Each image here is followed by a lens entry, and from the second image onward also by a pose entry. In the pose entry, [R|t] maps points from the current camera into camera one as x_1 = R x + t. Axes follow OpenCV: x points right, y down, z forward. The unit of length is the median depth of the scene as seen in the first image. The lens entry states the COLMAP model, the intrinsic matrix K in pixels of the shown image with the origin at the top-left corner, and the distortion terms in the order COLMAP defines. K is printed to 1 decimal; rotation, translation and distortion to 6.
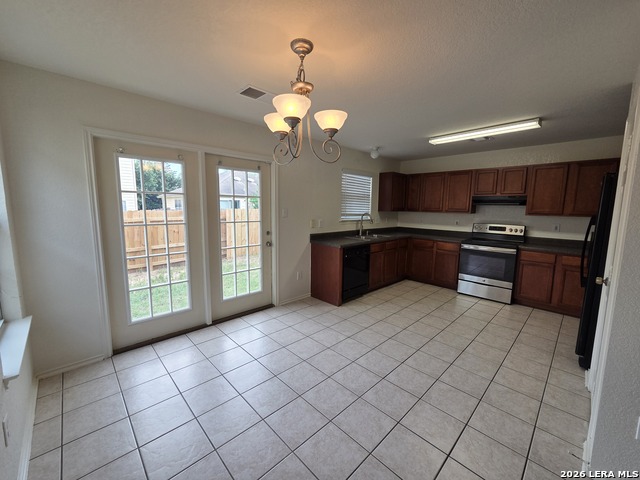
lens RADIAL K [[260.0, 0, 322.9], [0, 260.0, 240.2], [0, 0, 1]] dist [-0.000069, -0.000076]
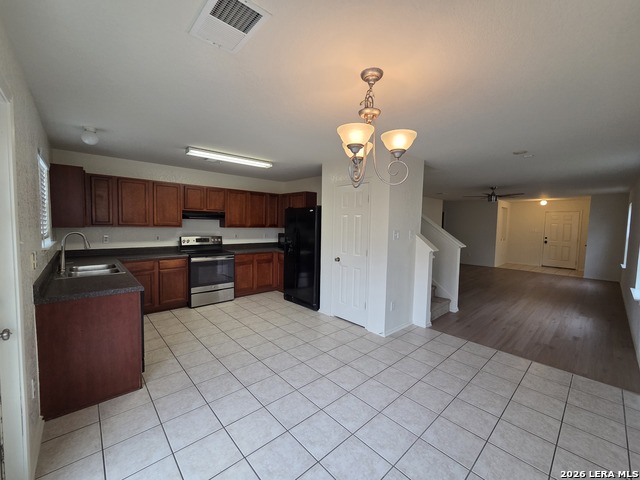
lens RADIAL K [[262.2, 0, 320.0], [0, 262.2, 240.0], [0, 0, 1]] dist [0.000854, 0.000389]
pose [[0.036728, -0.076240, 0.996413, -0.514191], [0.111772, 0.991143, 0.071717, -0.082931], [-0.993055, 0.108737, 0.044924, 0.536762]]
